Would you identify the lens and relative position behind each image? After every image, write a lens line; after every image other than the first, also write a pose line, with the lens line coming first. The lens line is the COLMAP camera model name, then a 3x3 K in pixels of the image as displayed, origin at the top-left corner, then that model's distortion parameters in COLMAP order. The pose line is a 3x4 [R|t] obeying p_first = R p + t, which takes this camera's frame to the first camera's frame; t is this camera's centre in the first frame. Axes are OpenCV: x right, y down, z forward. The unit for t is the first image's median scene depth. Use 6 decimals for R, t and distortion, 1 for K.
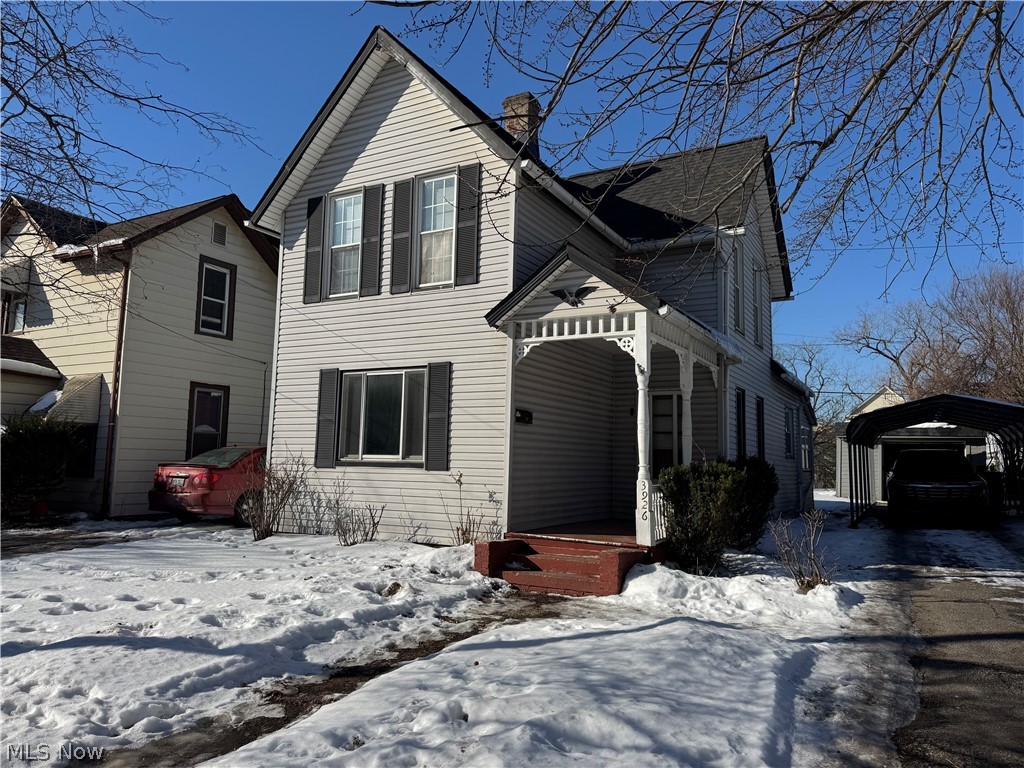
lens RADIAL K [[725.5, 0, 511.4], [0, 725.5, 386.1], [0, 0, 1]] dist [0.102416, -0.020998]
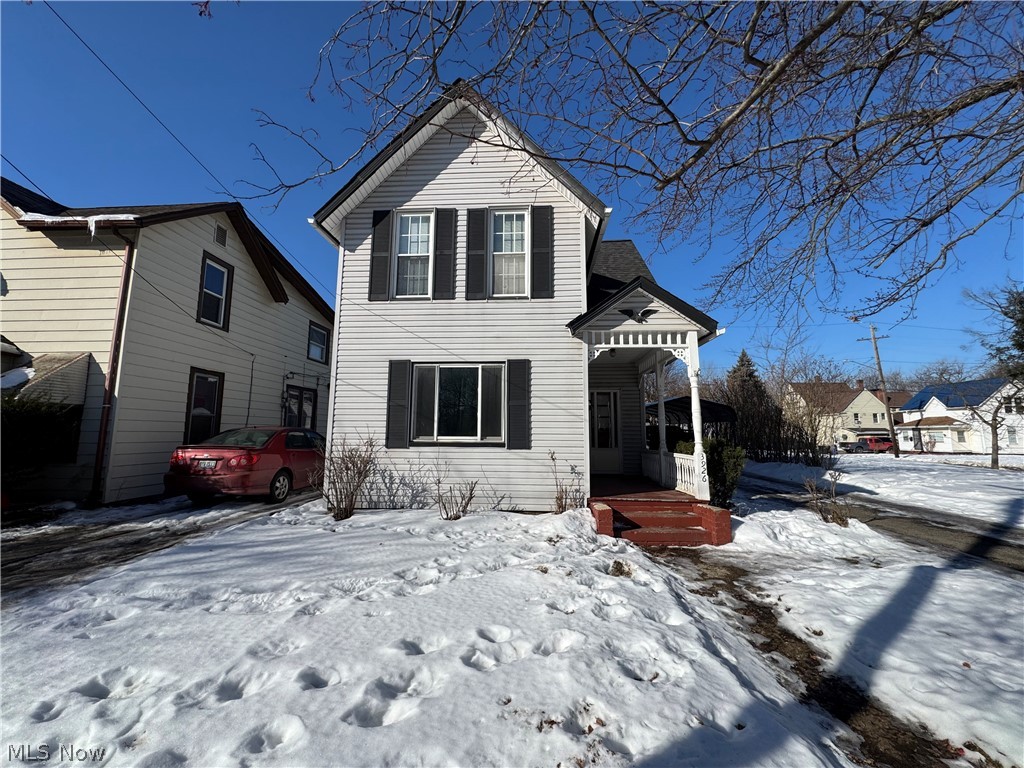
lens RADIAL K [[404.0, 0, 517.3], [0, 404.0, 383.9], [0, 0, 1]] dist [0.014899, 0.002806]
pose [[0.897069, 0.038135, 0.440243, -0.363535], [-0.032929, 0.999268, -0.019461, 0.019474], [-0.440663, 0.002961, 0.897668, 0.361129]]
